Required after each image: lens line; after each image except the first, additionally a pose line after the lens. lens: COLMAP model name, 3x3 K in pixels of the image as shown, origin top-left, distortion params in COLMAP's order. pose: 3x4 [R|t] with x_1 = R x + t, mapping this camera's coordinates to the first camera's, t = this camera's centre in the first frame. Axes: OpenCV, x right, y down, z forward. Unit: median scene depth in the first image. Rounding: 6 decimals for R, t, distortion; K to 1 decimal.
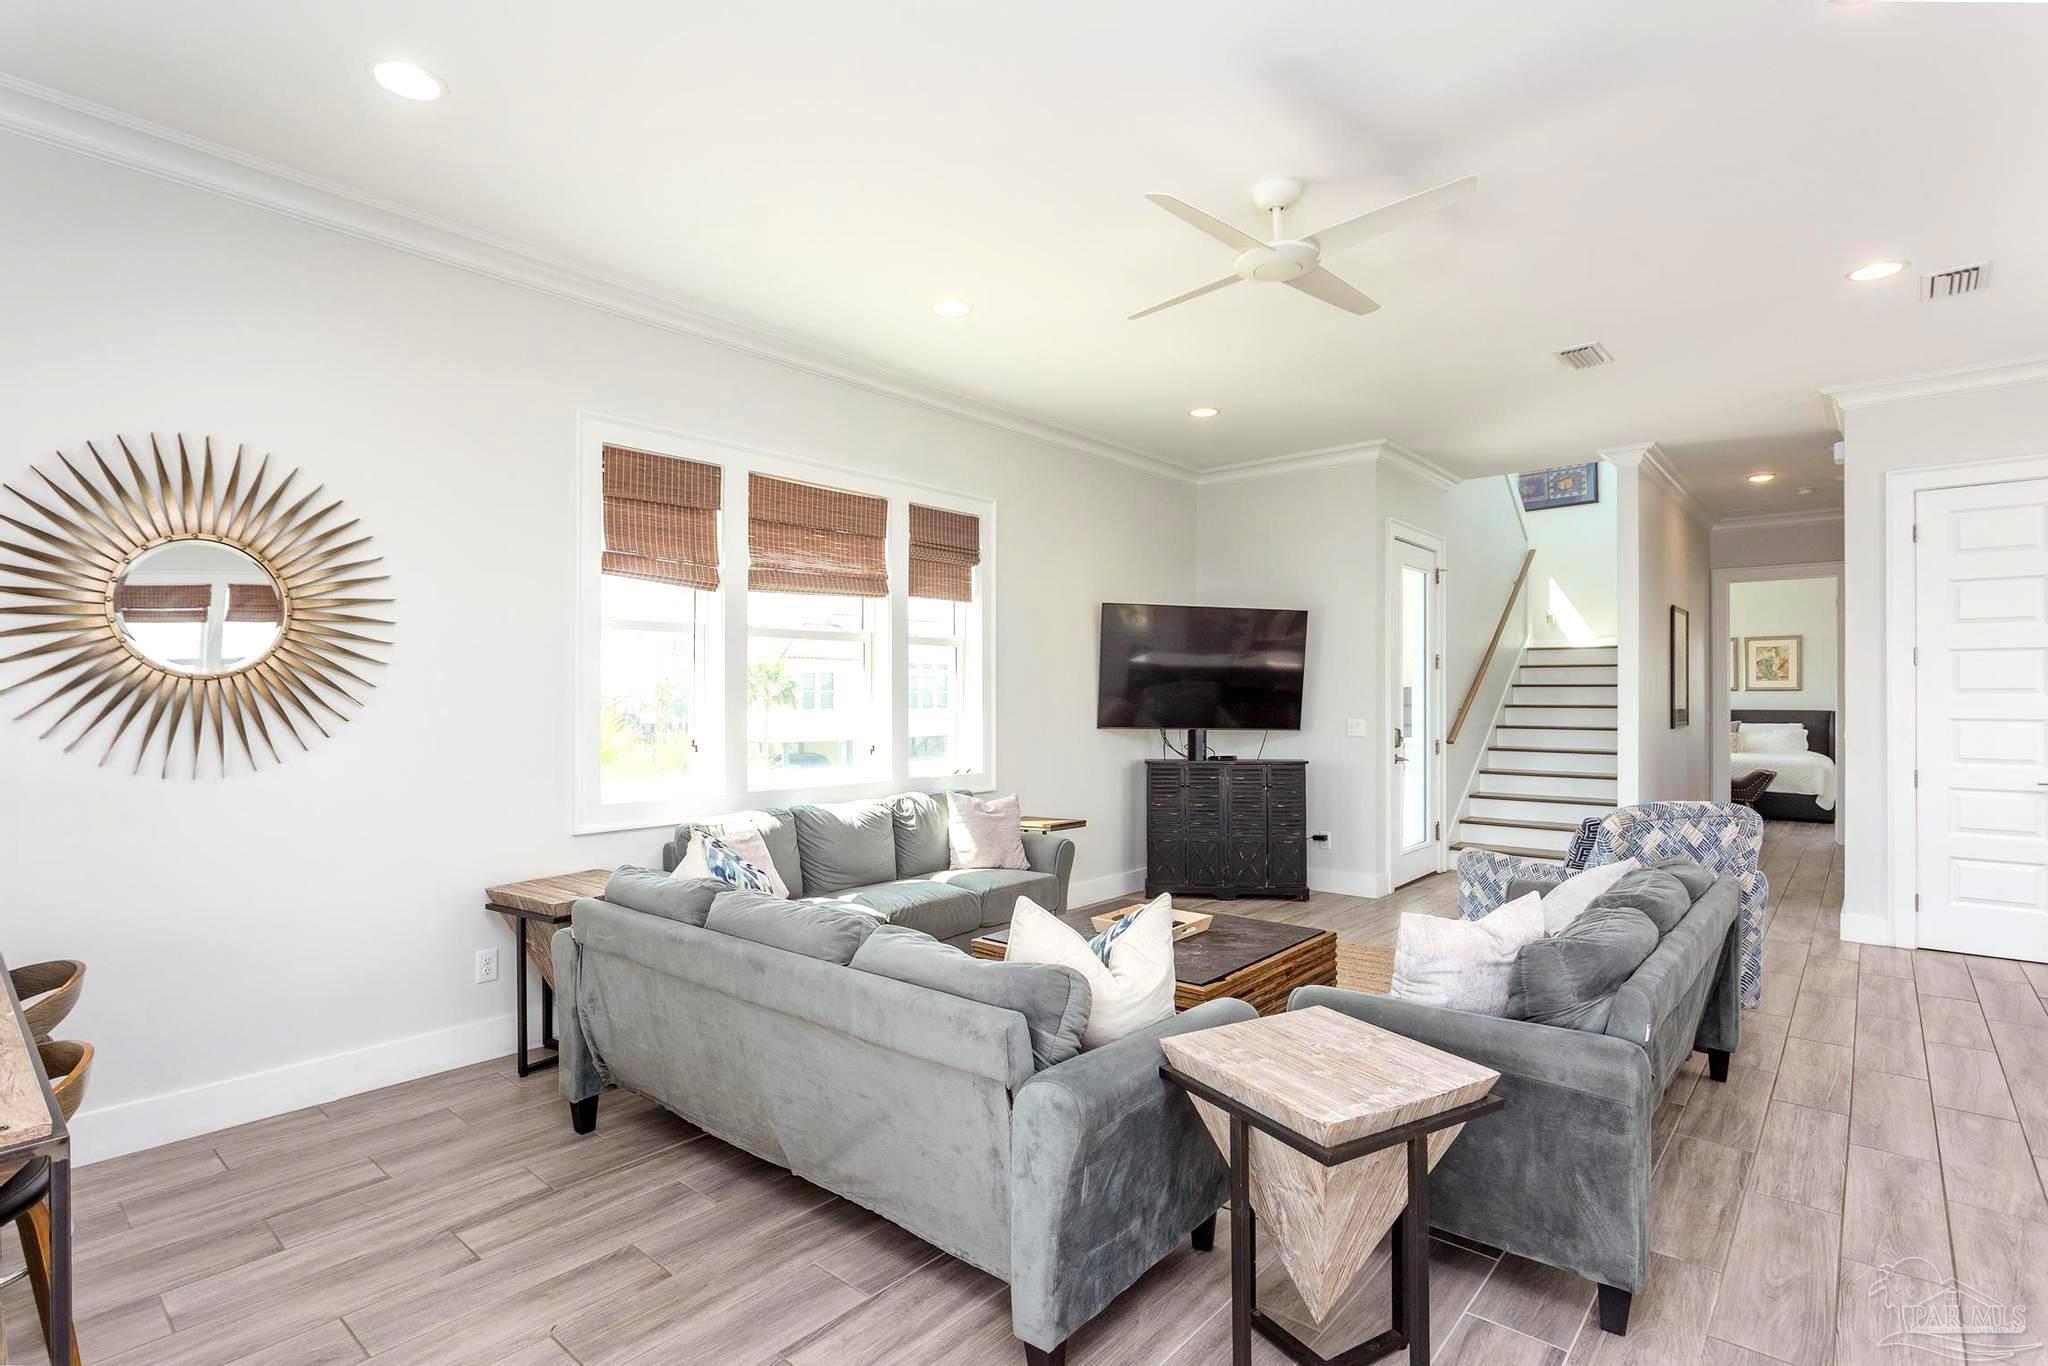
lens RADIAL K [[992.5, 0, 1022.5], [0, 992.5, 691.2], [0, 0, 1]] dist [-0.006750, 0.001446]
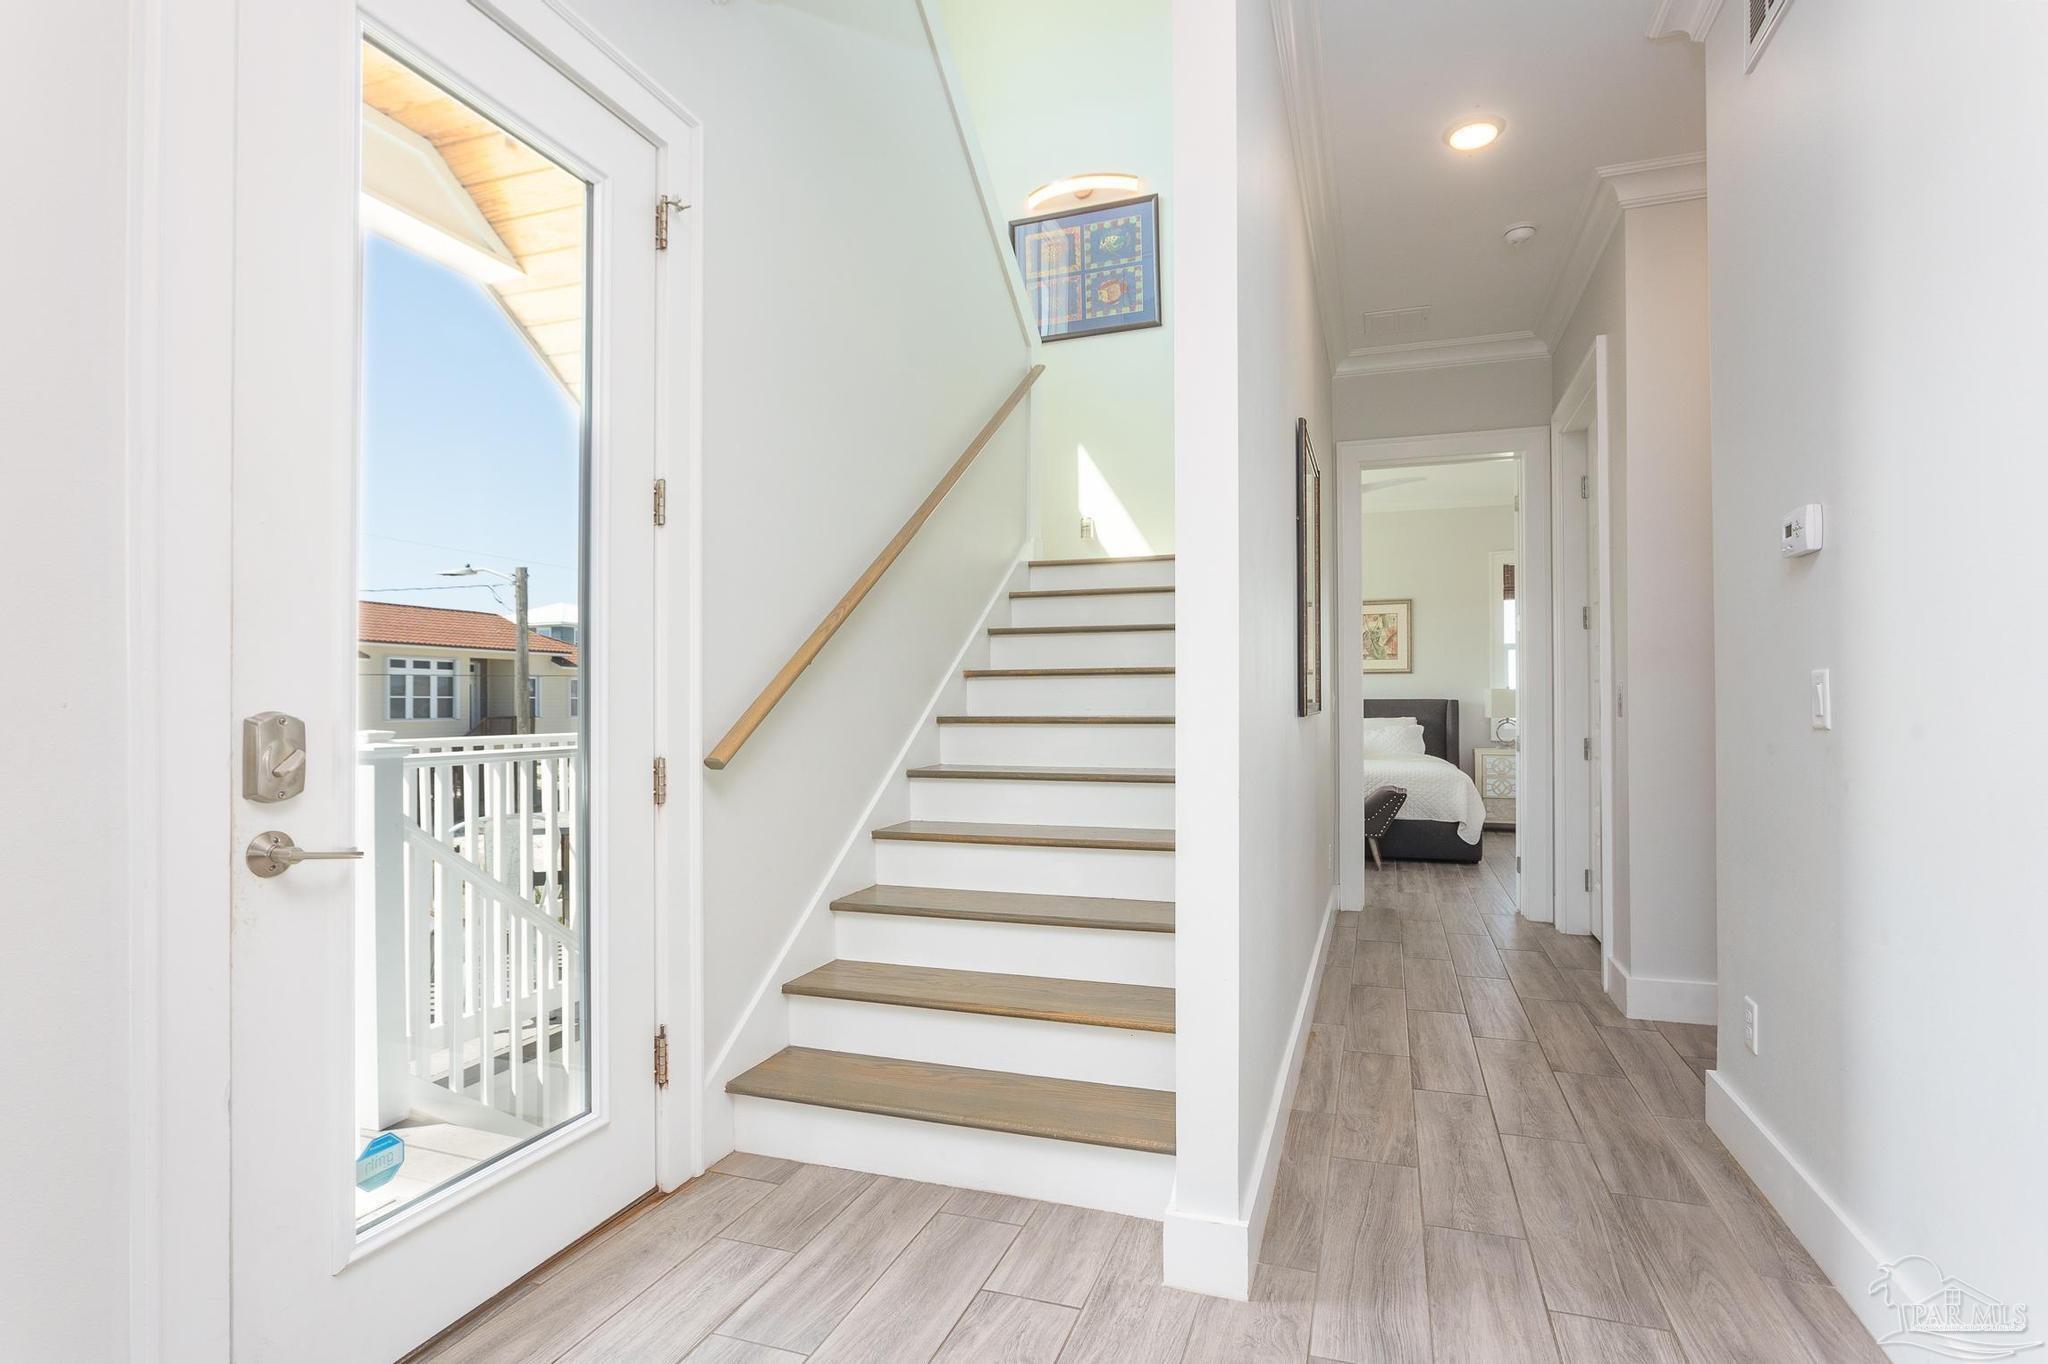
lens RADIAL K [[992.5, 0, 1018.9], [0, 992.5, 696.3], [0, 0, 1]] dist [-0.006750, 0.001446]
pose [[0.935963, -0.001408, 0.352095, 0.297116], [0.003479, 0.999980, -0.005249, 0.023388], [-0.352081, 0.006138, 0.935950, 0.485278]]
